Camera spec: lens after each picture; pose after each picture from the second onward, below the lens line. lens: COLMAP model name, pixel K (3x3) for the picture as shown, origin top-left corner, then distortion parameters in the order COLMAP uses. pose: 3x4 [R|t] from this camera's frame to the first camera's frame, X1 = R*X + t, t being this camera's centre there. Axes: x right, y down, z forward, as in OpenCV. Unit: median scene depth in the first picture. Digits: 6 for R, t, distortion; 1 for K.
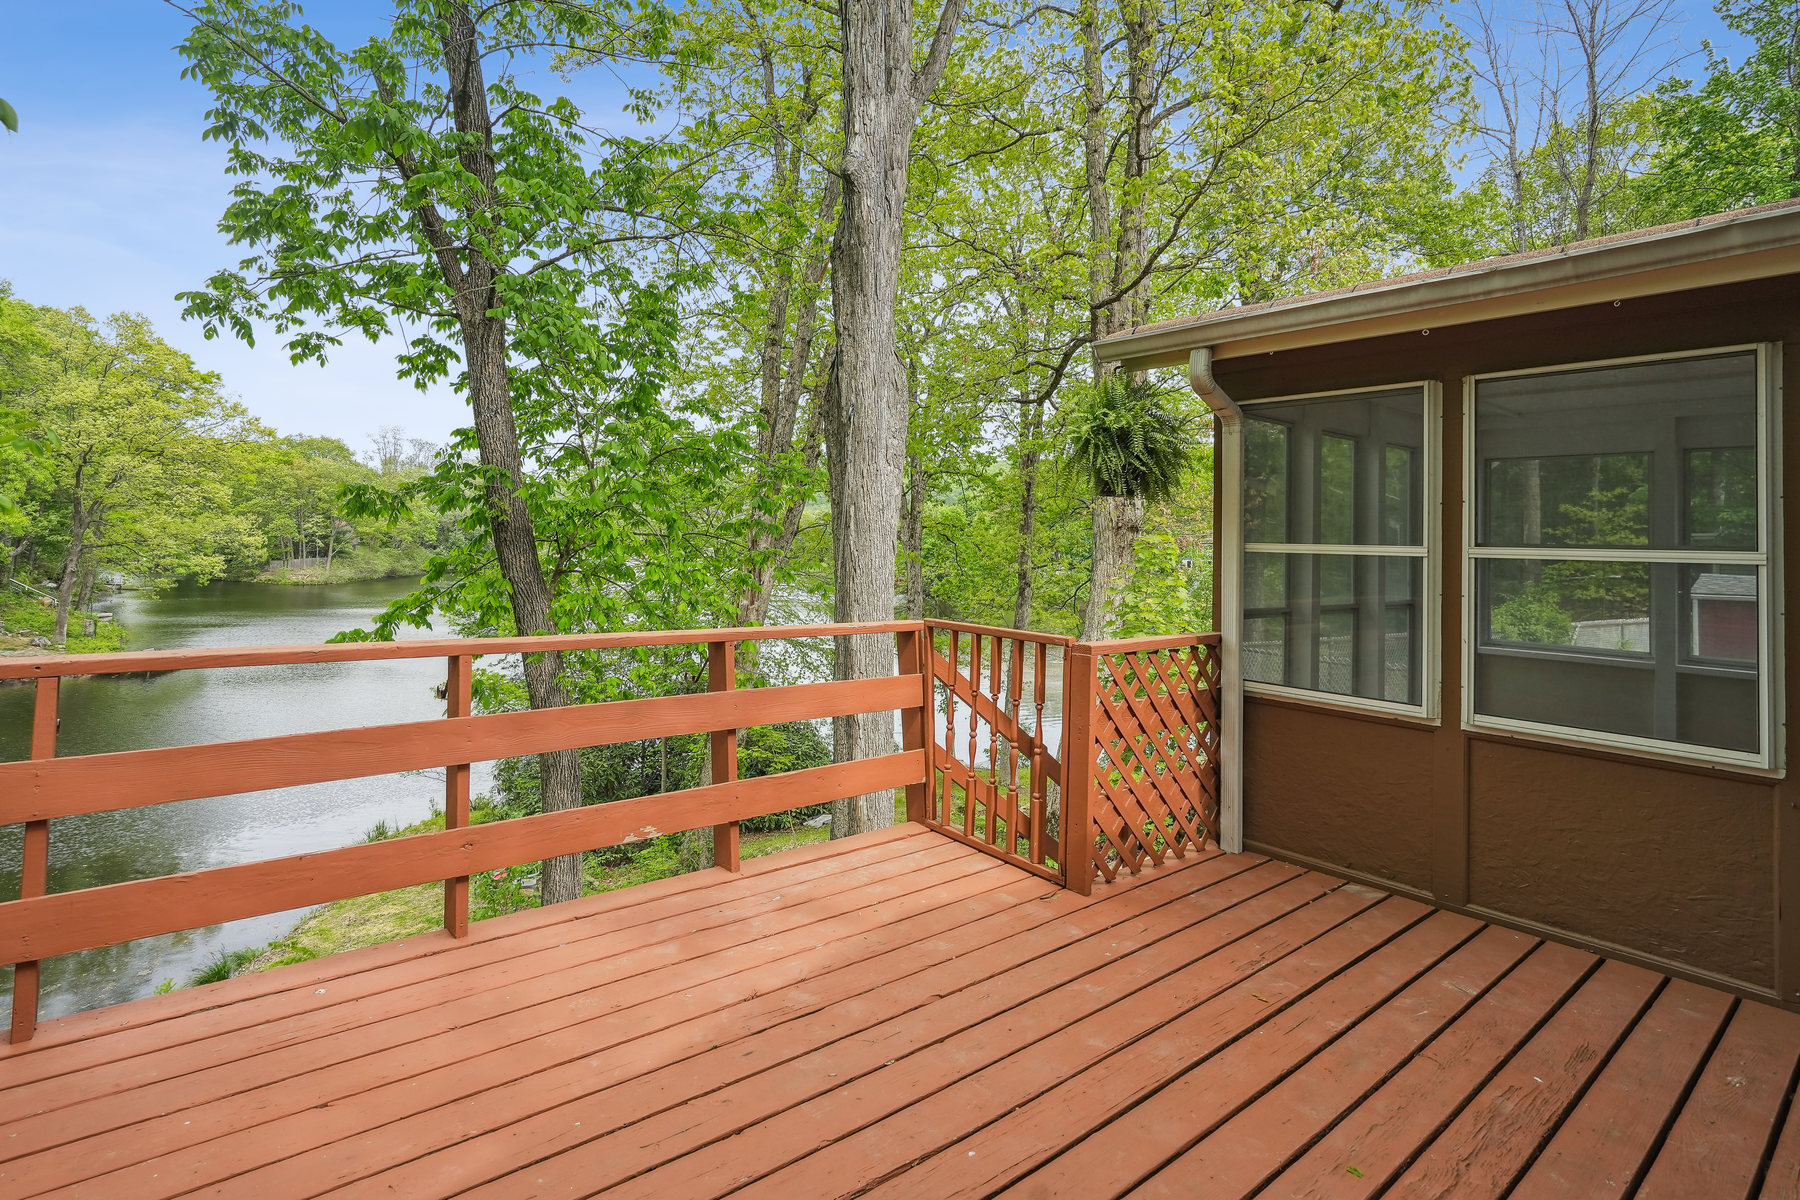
lens RADIAL K [[930.6, 0, 895.7], [0, 930.6, 505.3], [0, 0, 1]] dist [0.000091, 0.000684]
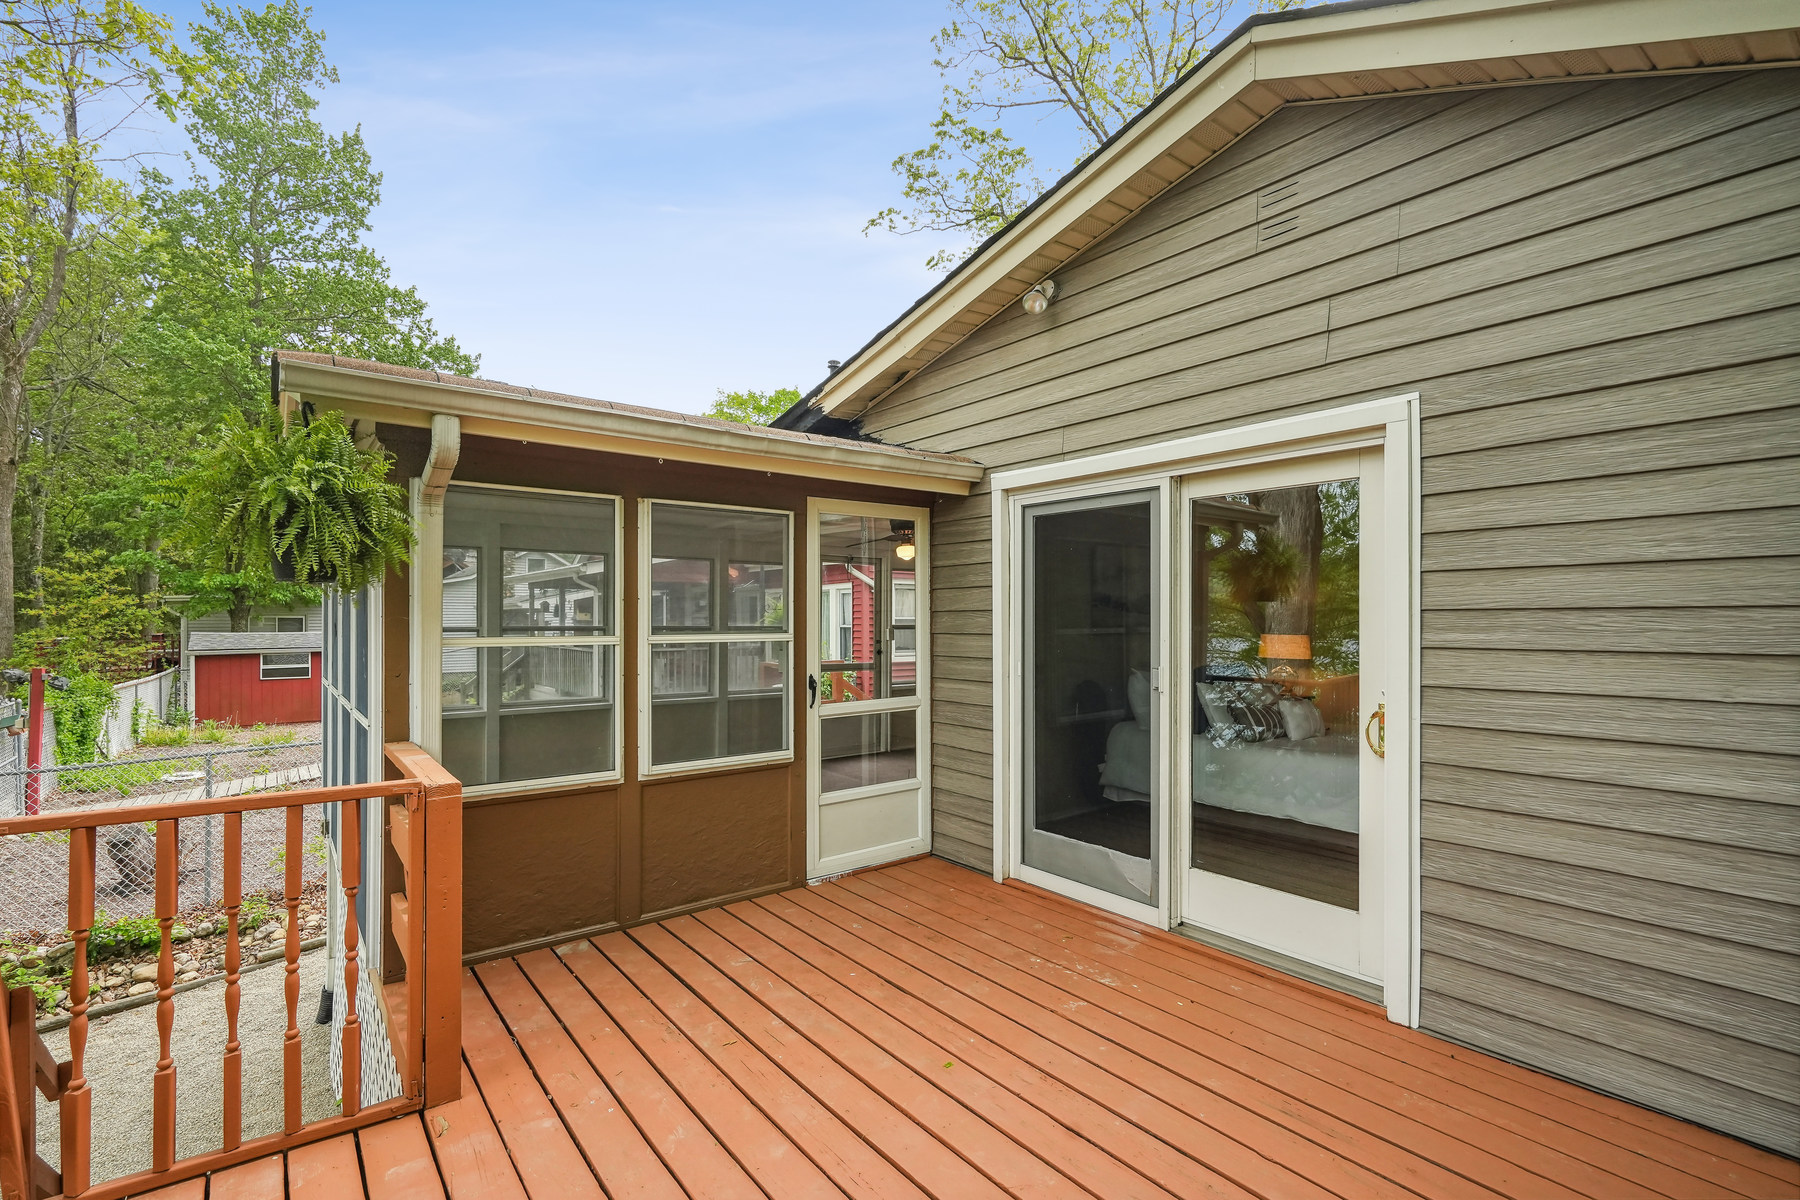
lens RADIAL K [[817.7, 0, 900.0], [0, 817.7, 600.0], [0, 0, 1]] dist [-0.000595, -0.000004]
pose [[0.043889, -0.009891, 0.998987, -0.478063], [-0.033949, 0.999359, 0.011386, -0.026776], [-0.998459, -0.034414, 0.043525, 0.614214]]
